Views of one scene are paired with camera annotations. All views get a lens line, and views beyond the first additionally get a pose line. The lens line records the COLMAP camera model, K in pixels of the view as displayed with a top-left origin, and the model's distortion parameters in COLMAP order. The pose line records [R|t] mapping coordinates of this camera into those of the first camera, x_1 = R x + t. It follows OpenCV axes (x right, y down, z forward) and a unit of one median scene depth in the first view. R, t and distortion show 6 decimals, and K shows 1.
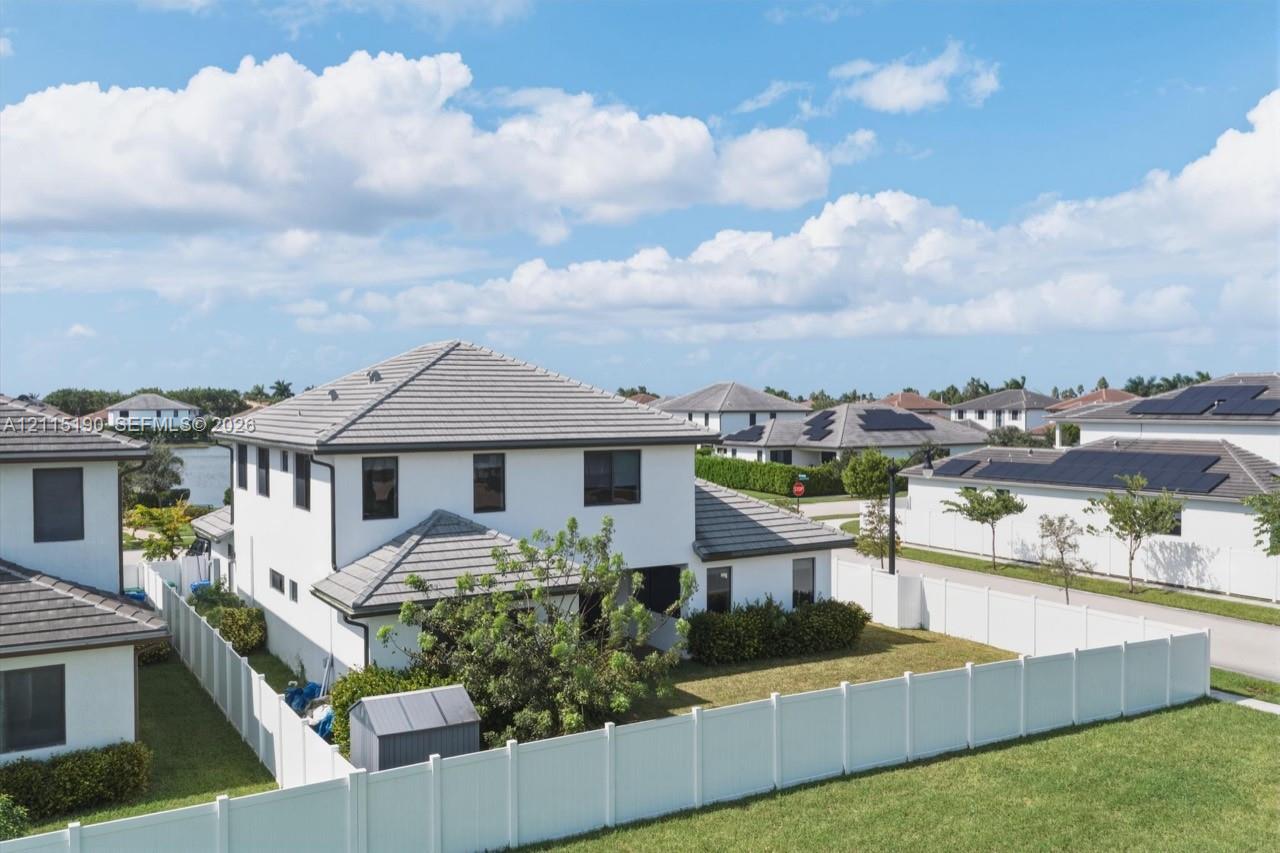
lens RADIAL K [[1078.3, 0, 640.0], [0, 1078.3, 426.5], [0, 0, 1]] dist [0.001404, -0.001237]
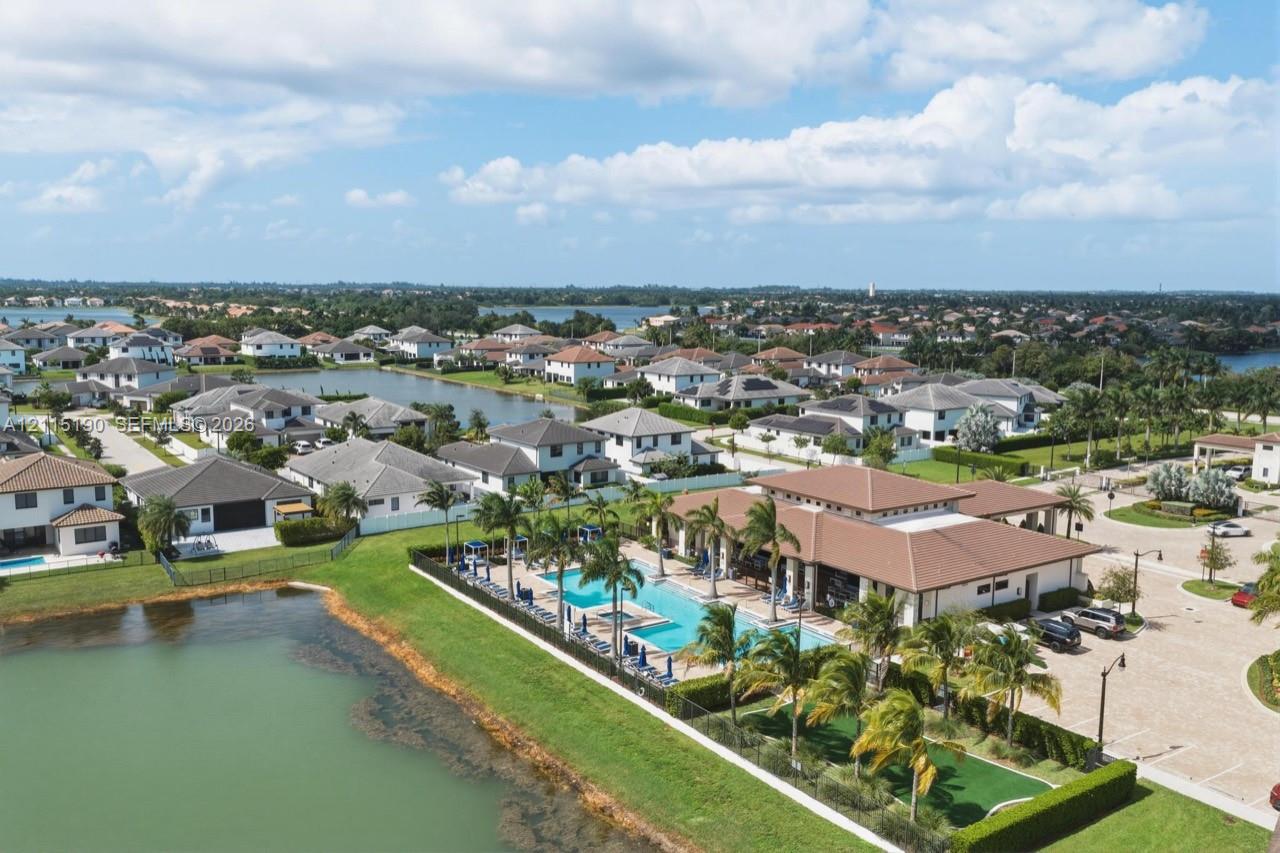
lens RADIAL K [[1078.3, 0, 640.0], [0, 1078.3, 426.5], [0, 0, 1]] dist [0.001404, -0.001237]
pose [[0.997300, 0.002482, 0.073396, -0.160684], [-0.010524, 0.993943, 0.109389, -0.161231], [-0.072680, -0.109866, 0.991286, -1.147193]]
